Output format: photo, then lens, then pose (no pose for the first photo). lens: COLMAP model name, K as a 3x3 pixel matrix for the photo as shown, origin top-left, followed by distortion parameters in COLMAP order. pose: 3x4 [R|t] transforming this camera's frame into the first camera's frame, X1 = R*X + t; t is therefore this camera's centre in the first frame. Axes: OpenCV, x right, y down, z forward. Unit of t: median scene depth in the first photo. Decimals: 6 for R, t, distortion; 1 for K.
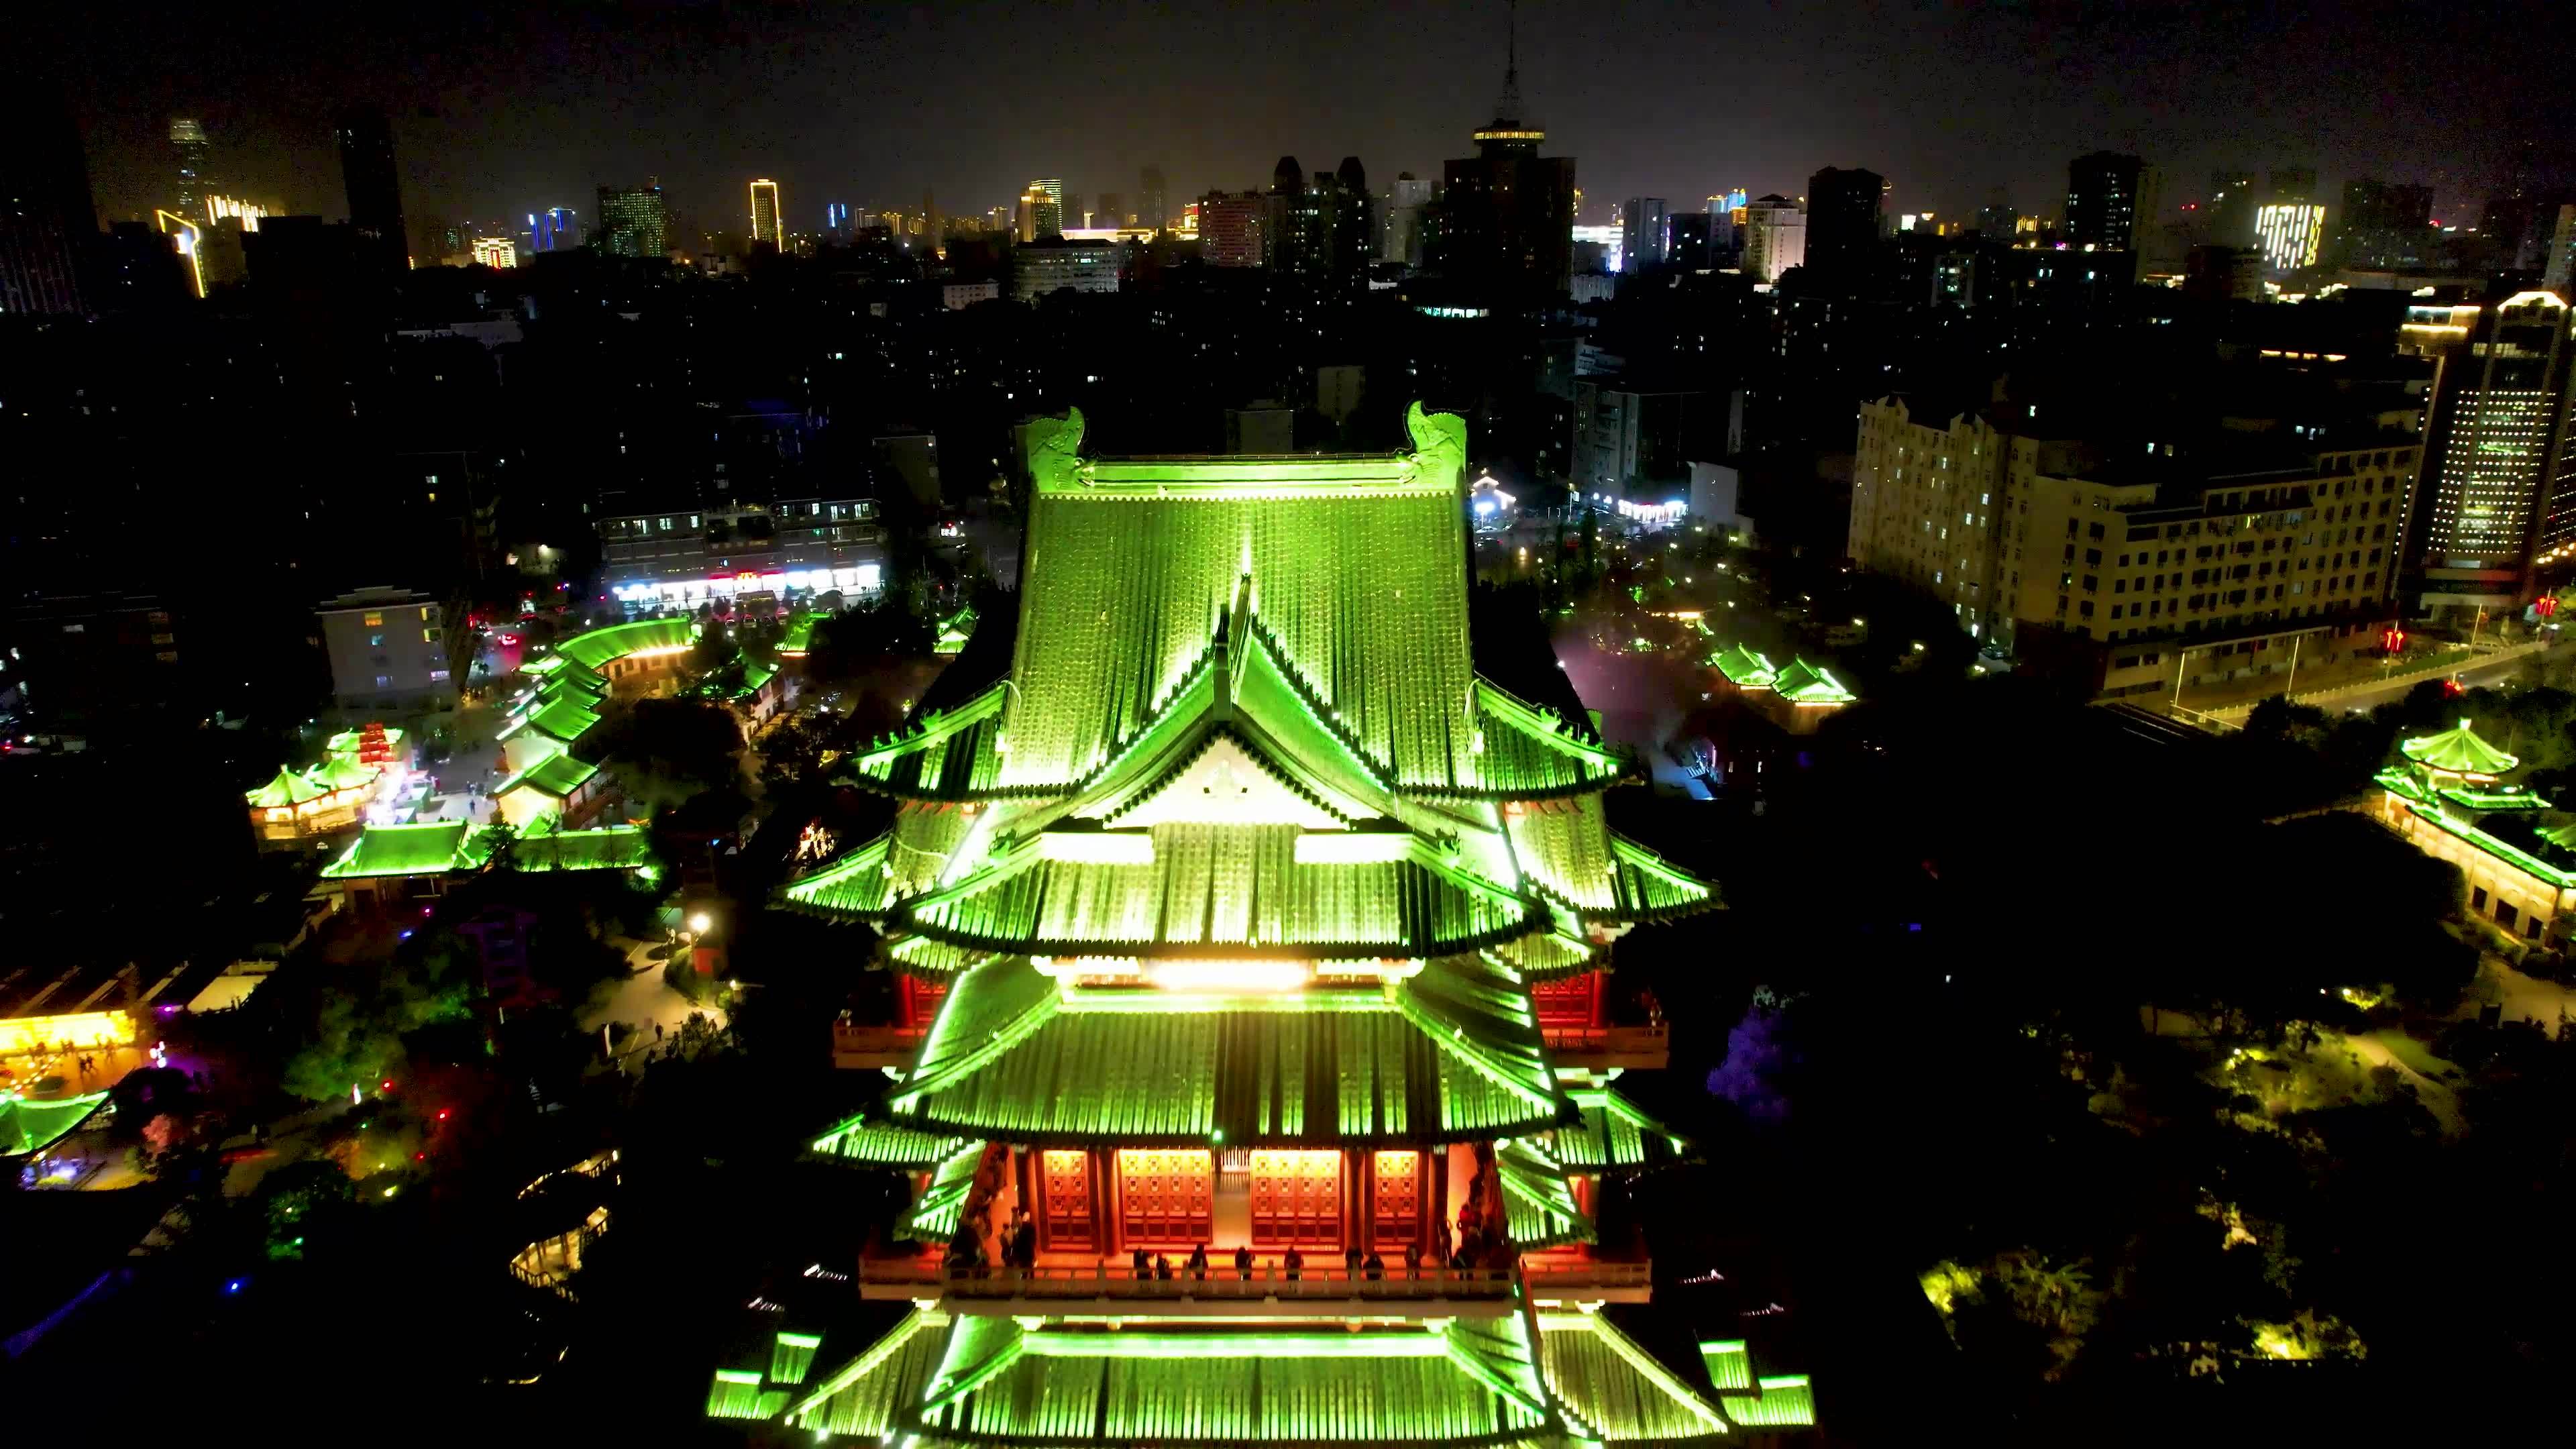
lens RADIAL K [[1646.7, 0, 1290.6], [0, 1646.7, 723.0], [0, 0, 1]] dist [-0.080128, 0.073188]
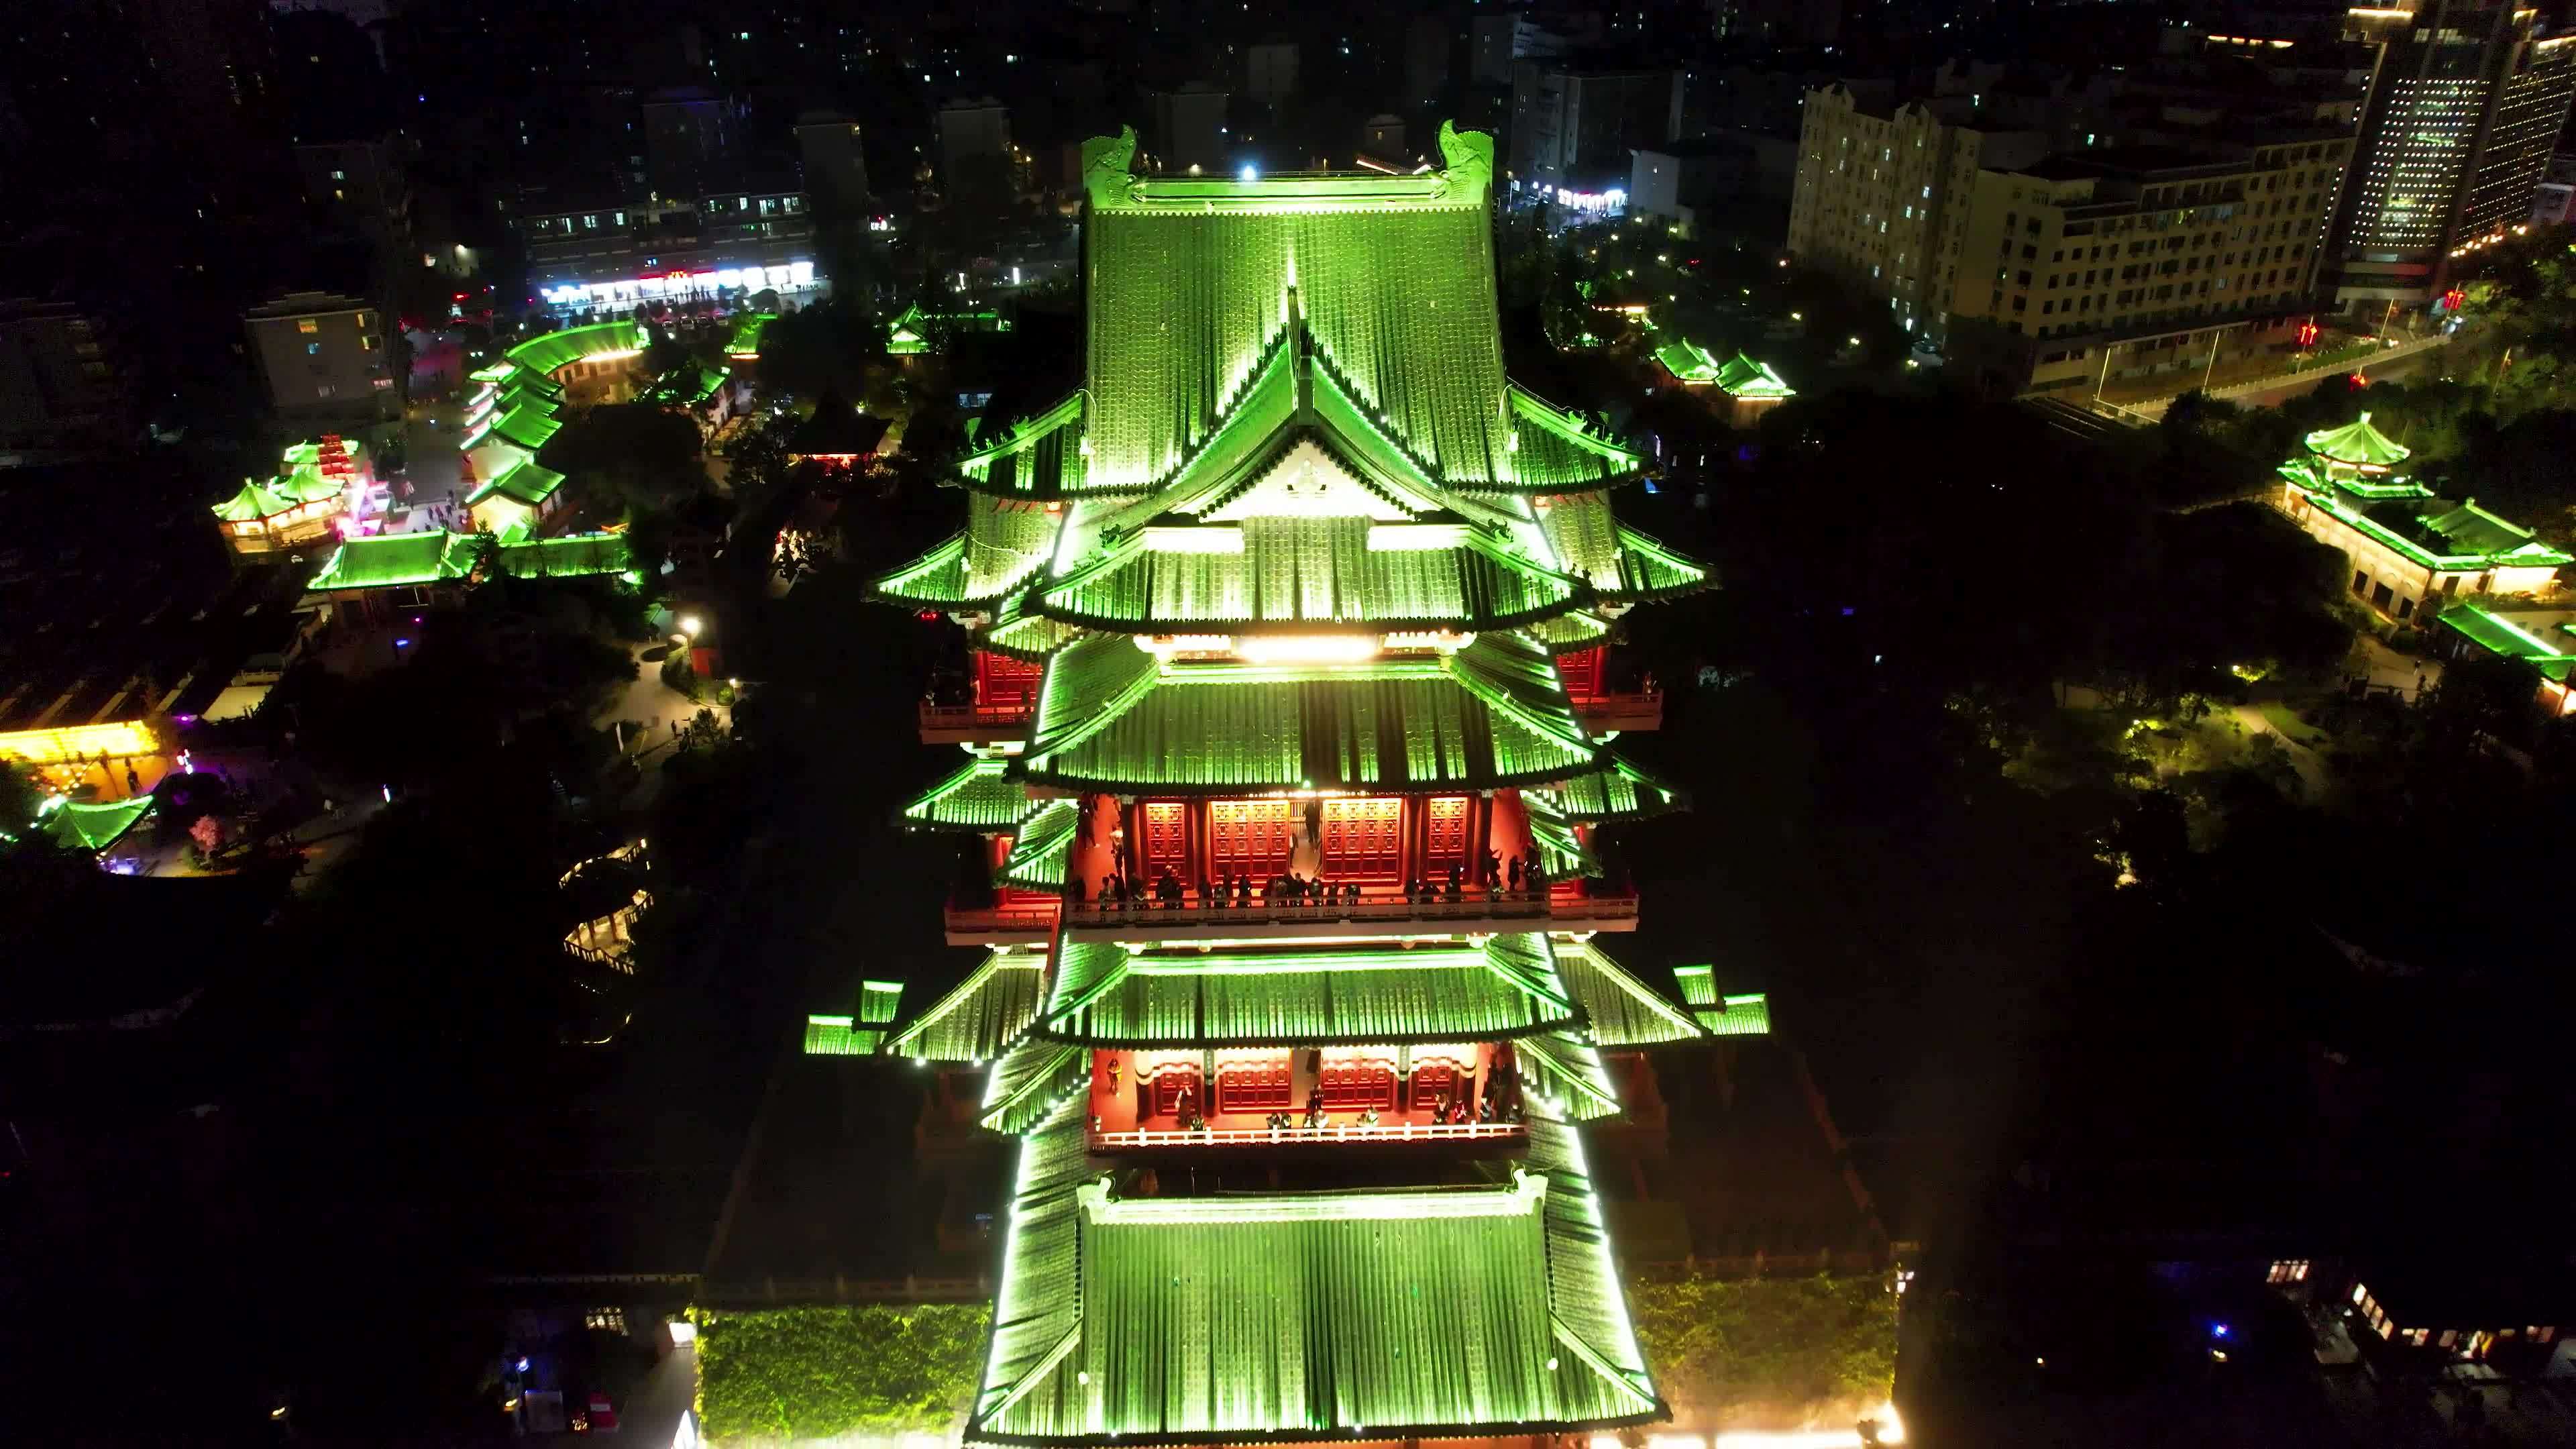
lens RADIAL K [[1646.7, 0, 1290.6], [0, 1646.7, 723.0], [0, 0, 1]] dist [-0.080128, 0.073188]
pose [[0.998696, -0.017776, 0.047858, -0.023708], [0.008728, 0.983070, 0.183024, -0.001543], [-0.050301, -0.182368, 0.981943, -0.031856]]
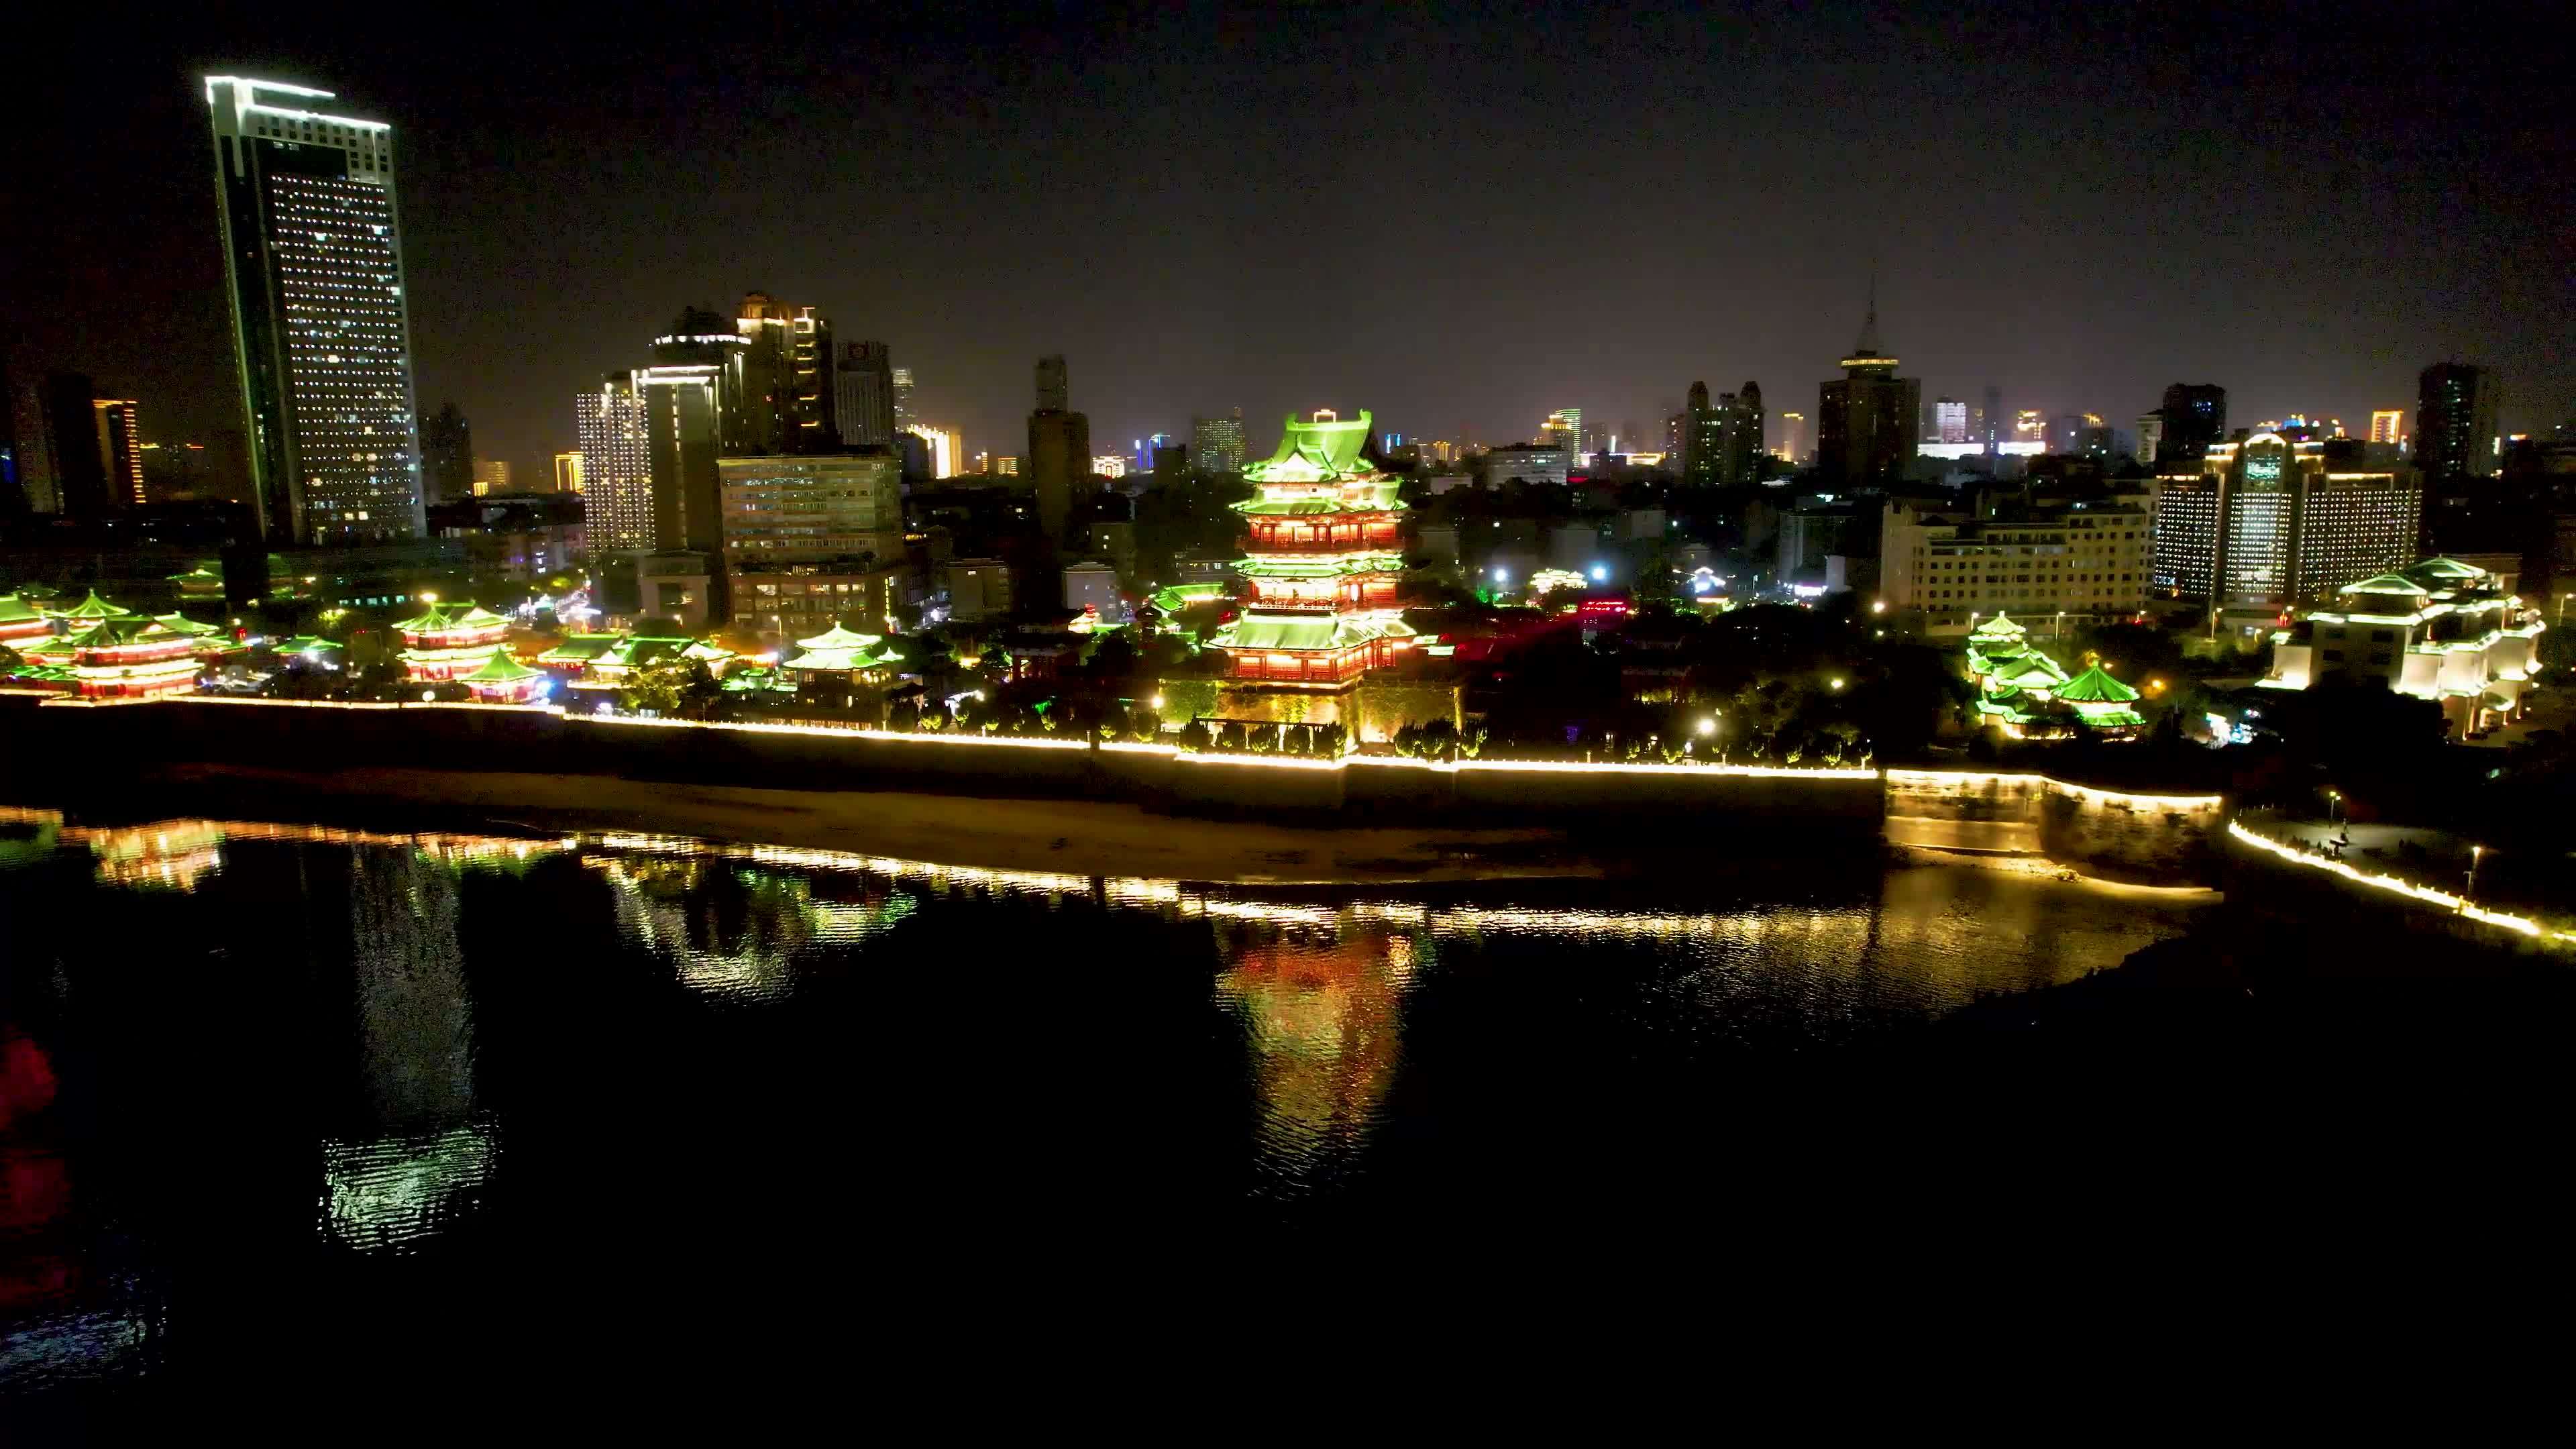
lens RADIAL K [[1641.4, 0, 1288.0], [0, 1641.4, 724.5], [0, 0, 1]] dist [-0.048117, 0.005142]
pose [[0.946537, 0.046968, -0.319159, 0.411405], [-0.089455, 0.988761, -0.119793, 0.372625], [0.309946, 0.141939, 0.940100, -0.980101]]
